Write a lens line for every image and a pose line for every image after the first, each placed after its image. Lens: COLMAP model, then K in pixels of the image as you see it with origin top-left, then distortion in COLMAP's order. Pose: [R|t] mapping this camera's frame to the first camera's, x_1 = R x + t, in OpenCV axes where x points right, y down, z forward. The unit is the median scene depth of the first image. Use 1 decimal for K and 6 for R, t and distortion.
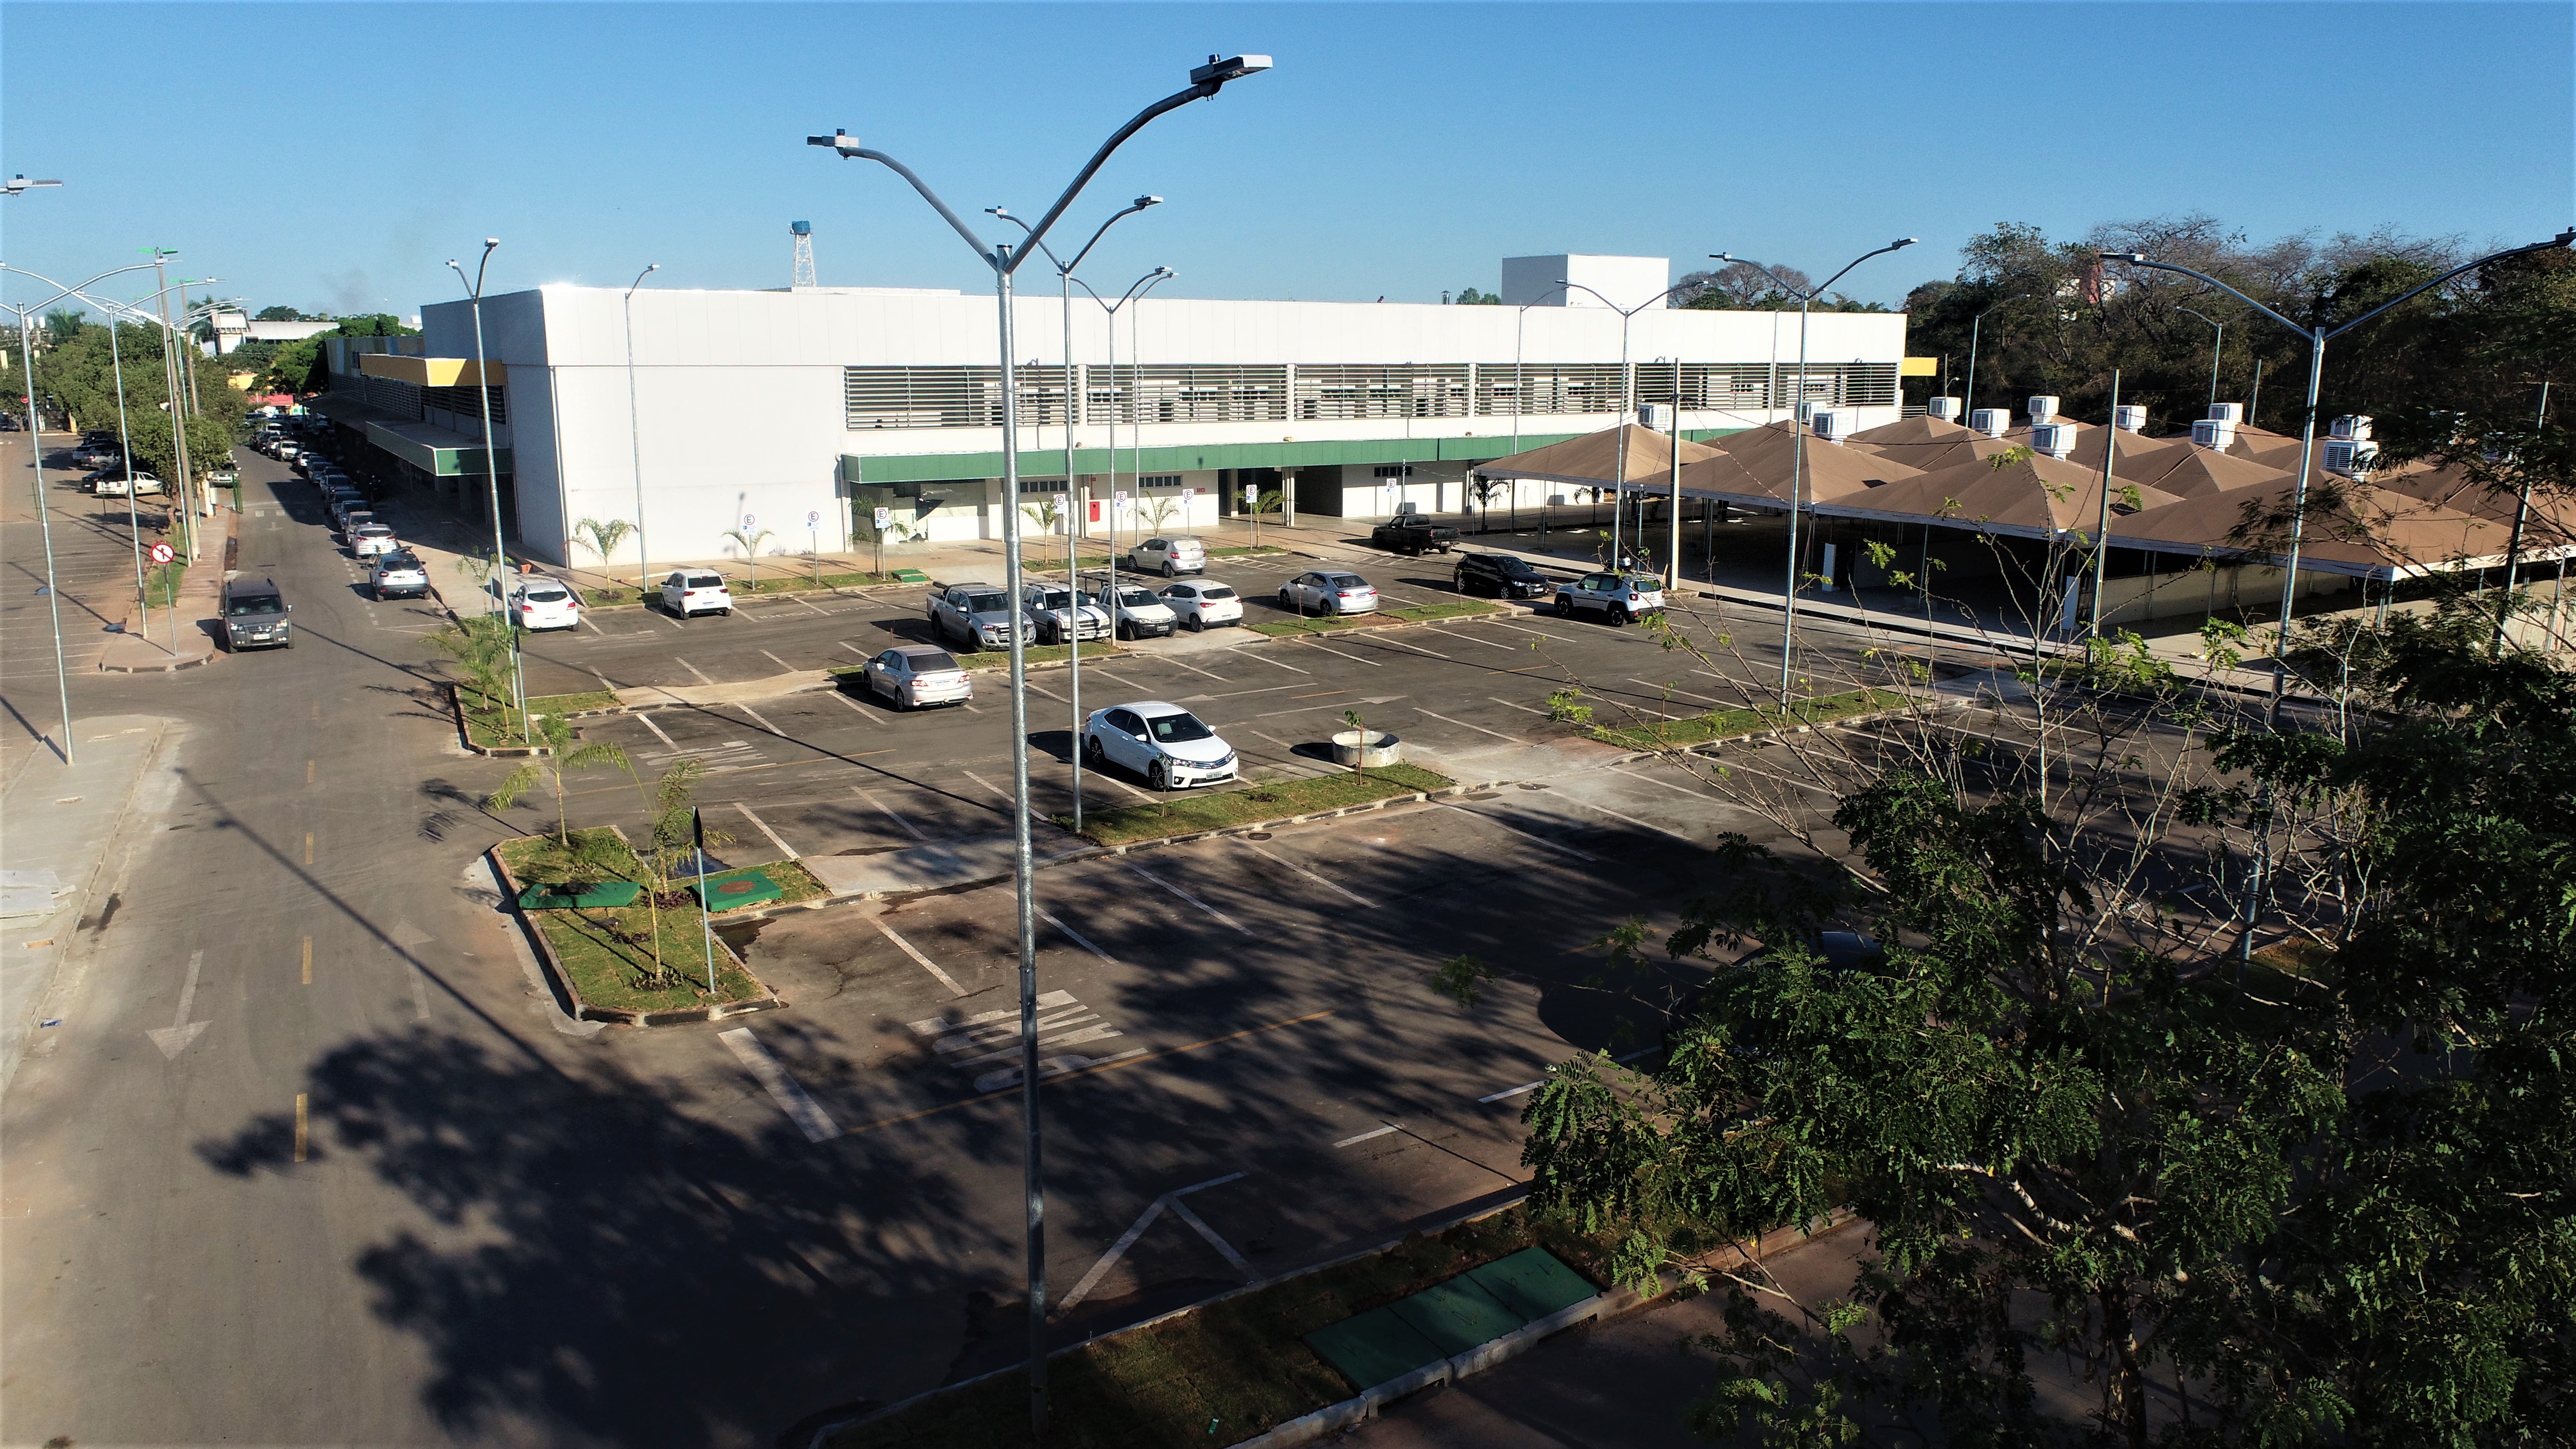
lens RADIAL K [[1738.5, 0, 1291.4], [0, 1738.5, 685.3], [0, 0, 1]] dist [-0.010554, 0.005454]
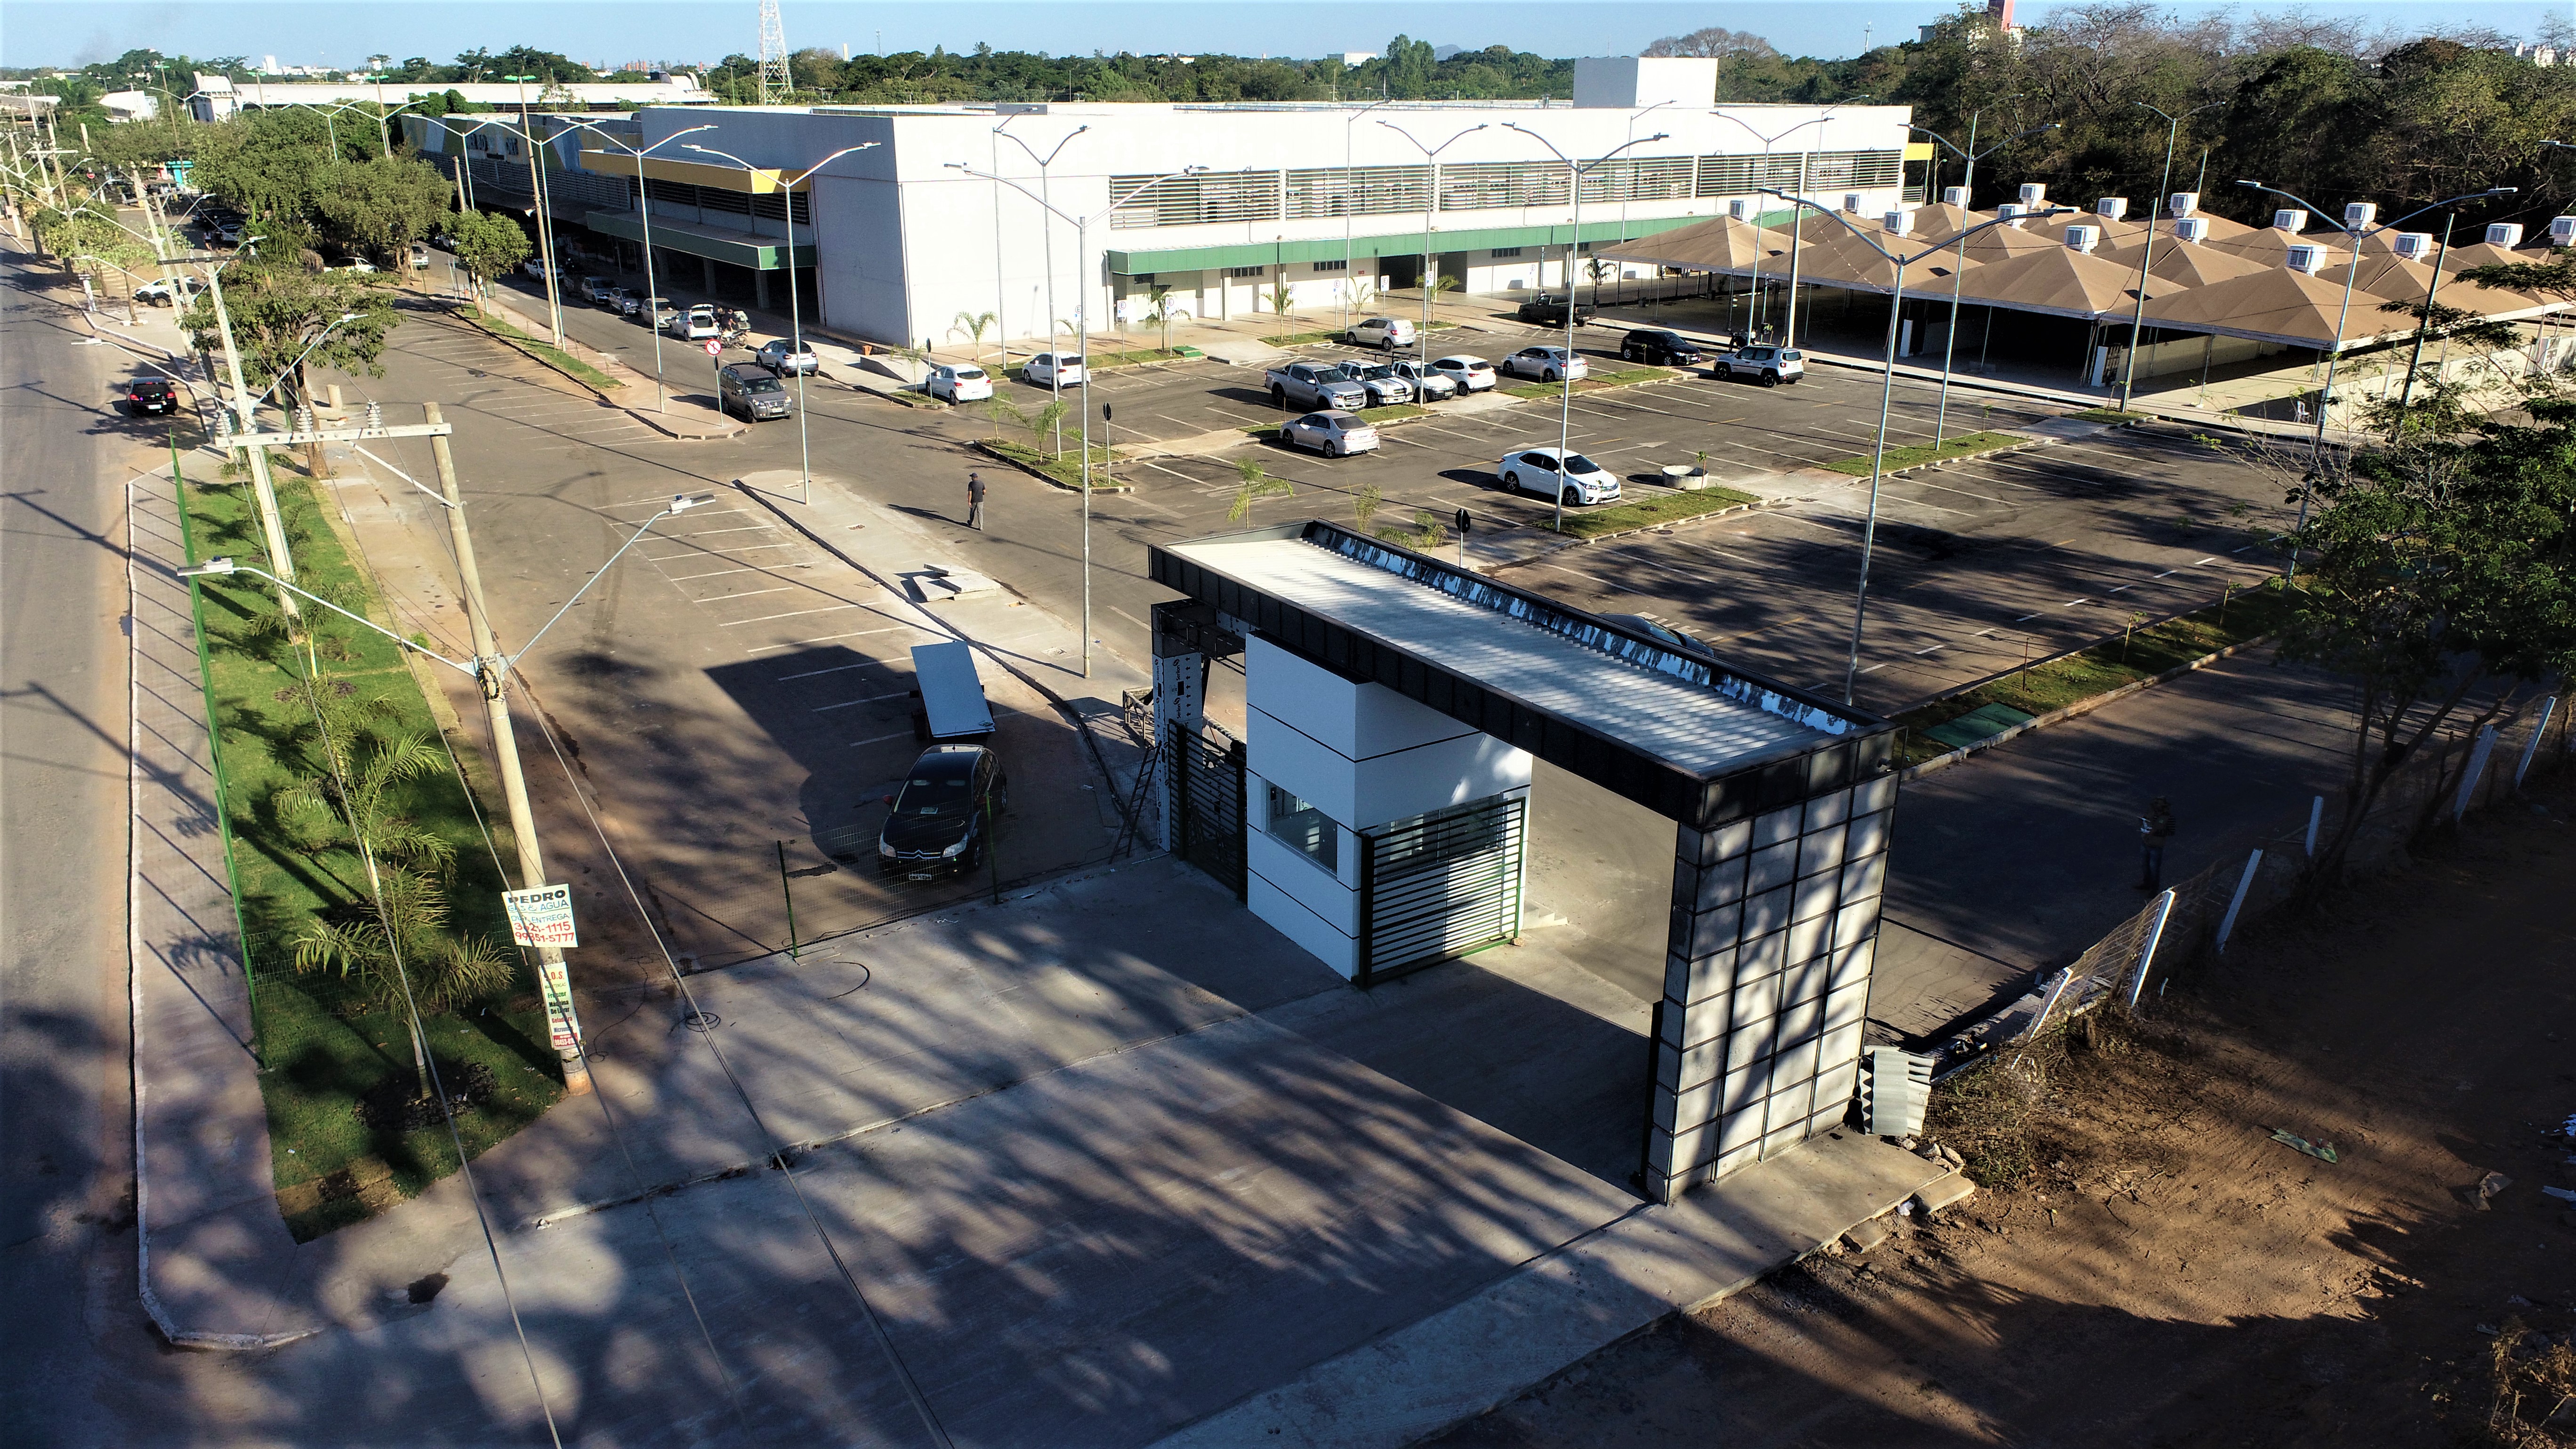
lens RADIAL K [[1738.5, 0, 1291.4], [0, 1738.5, 685.3], [0, 0, 1]] dist [-0.010554, 0.005454]
pose [[0.997385, -0.025115, 0.067772, -0.252331], [0.015166, 0.989533, 0.143508, -0.003899], [-0.070667, -0.142105, 0.987326, -0.297511]]
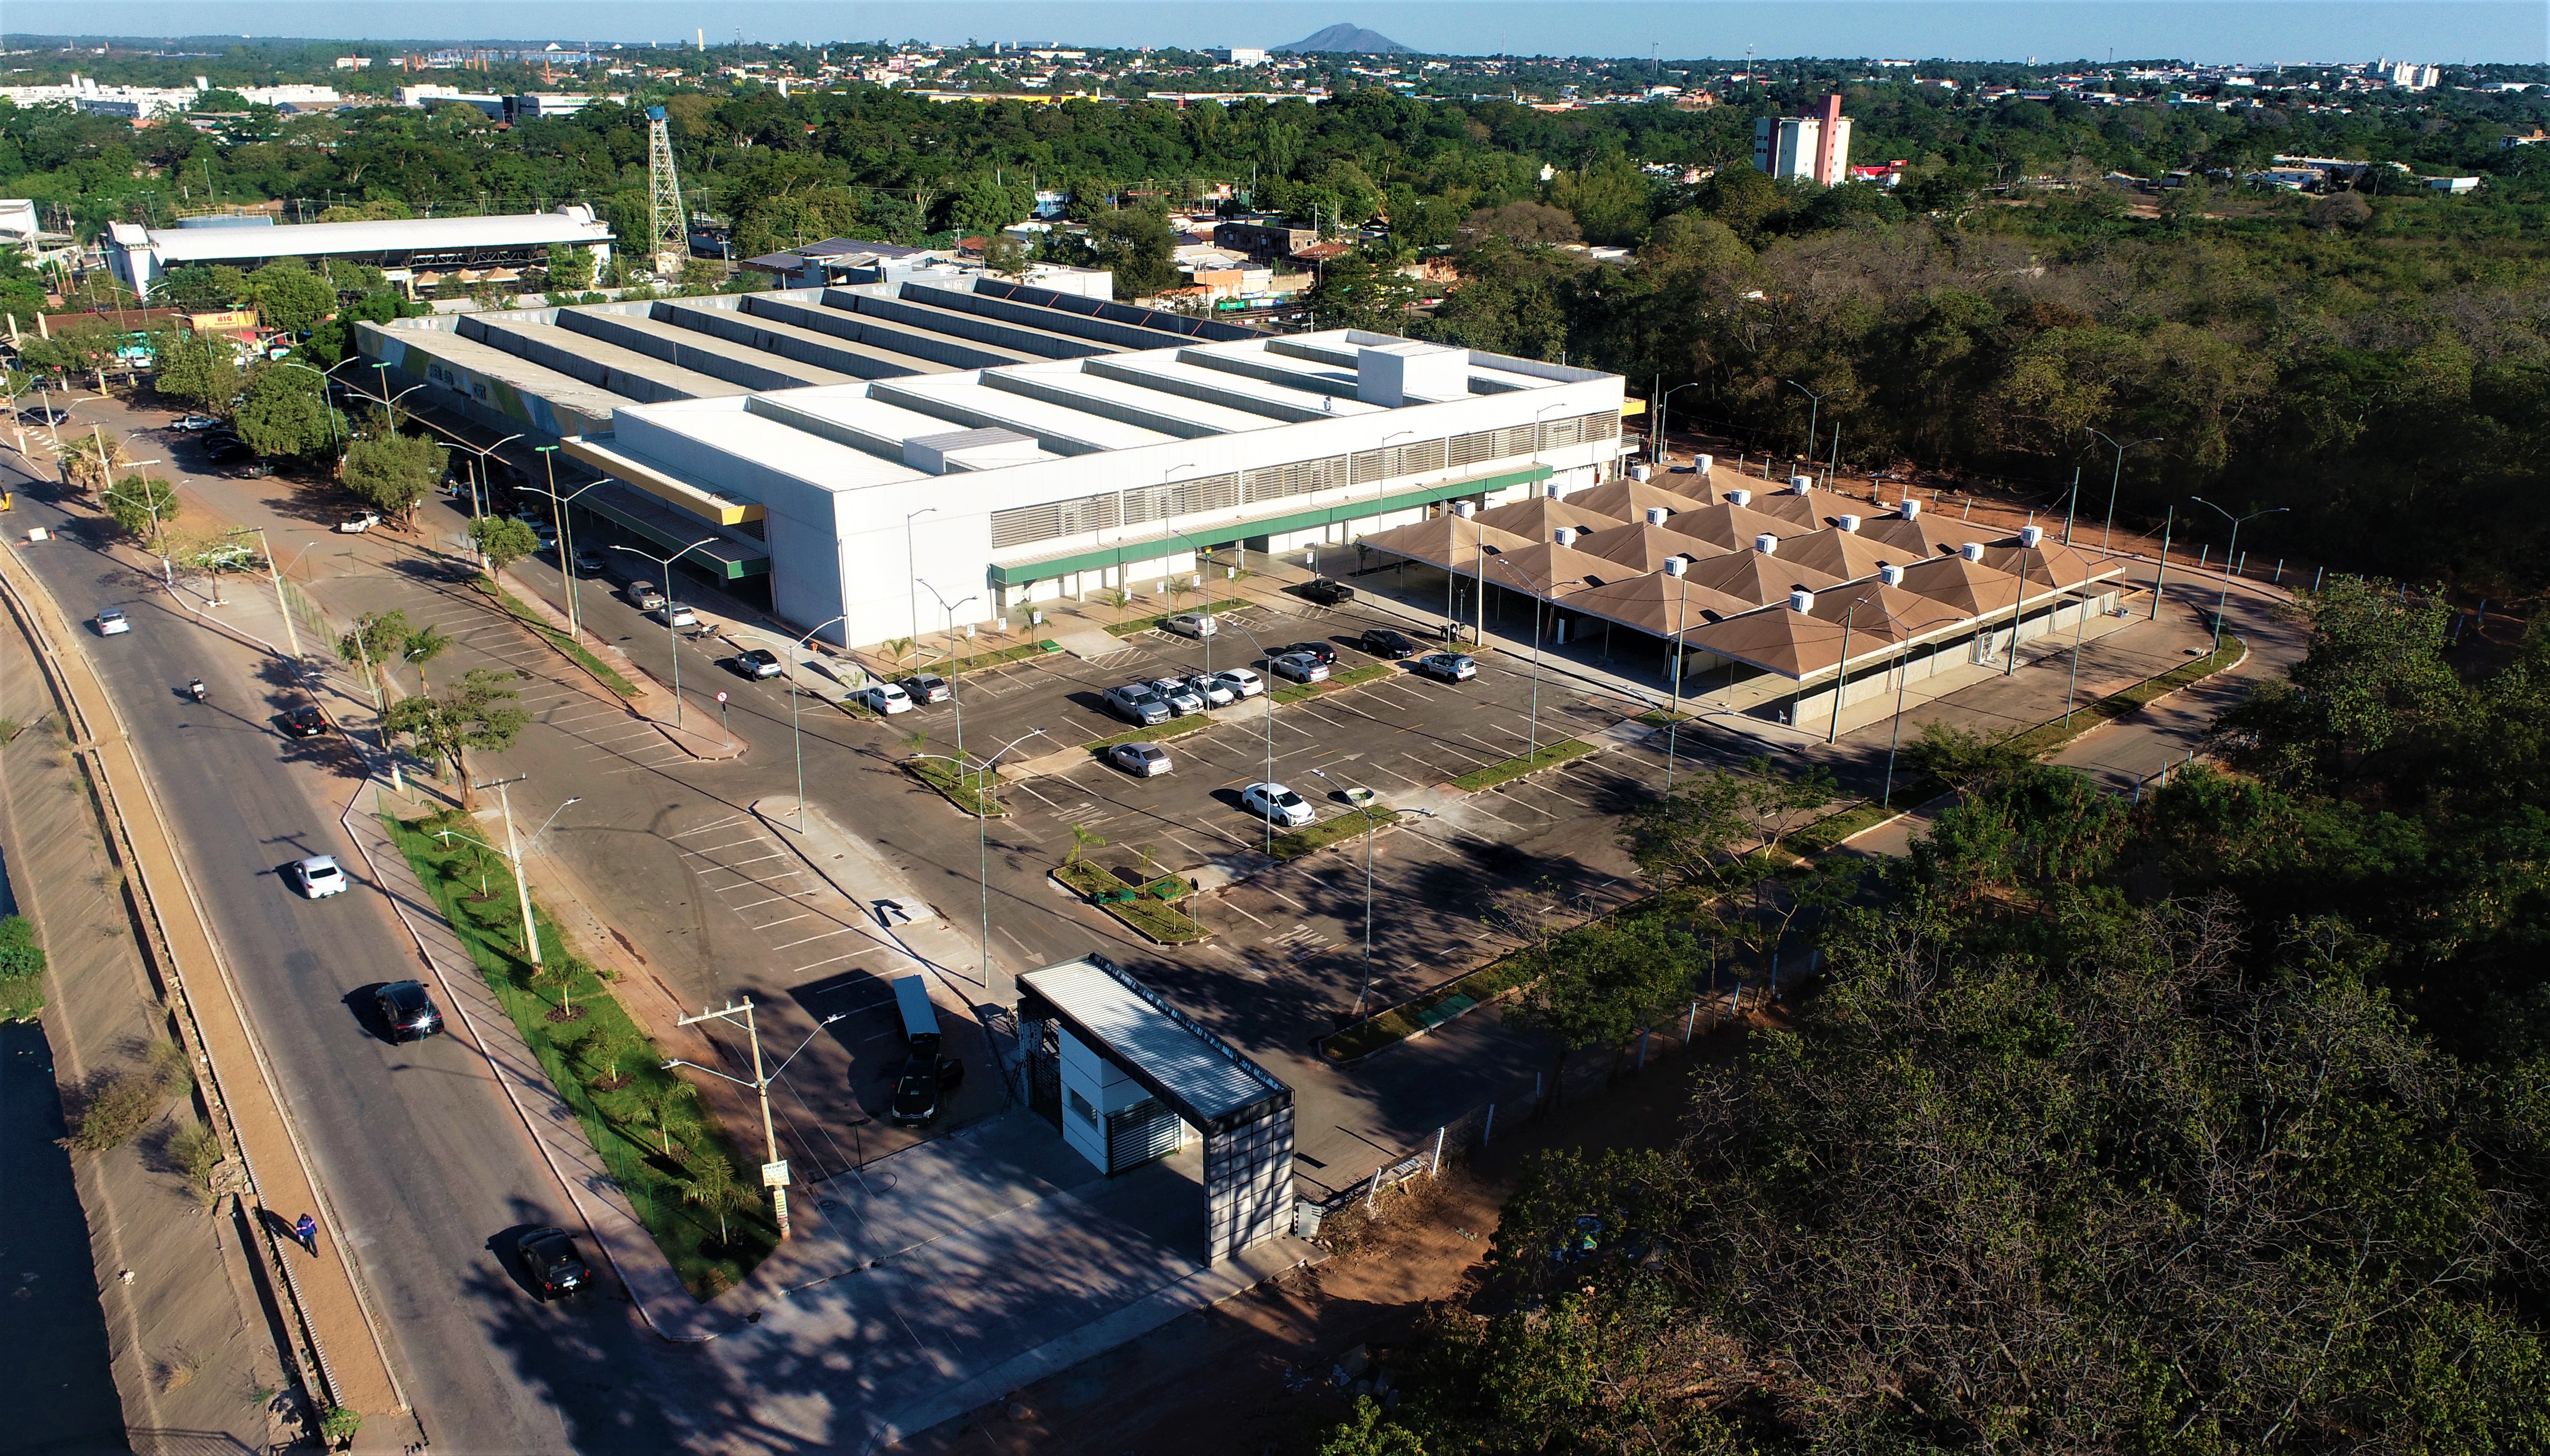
lens RADIAL K [[1810.9, 0, 1349.8], [0, 1810.9, 737.5], [0, 0, 1]] dist [-0.011094, 0.000285]
pose [[0.987158, -0.044705, 0.153363, -0.220139], [0.018485, 0.985562, 0.168304, -0.292375], [-0.158672, -0.163308, 0.973732, -0.885807]]
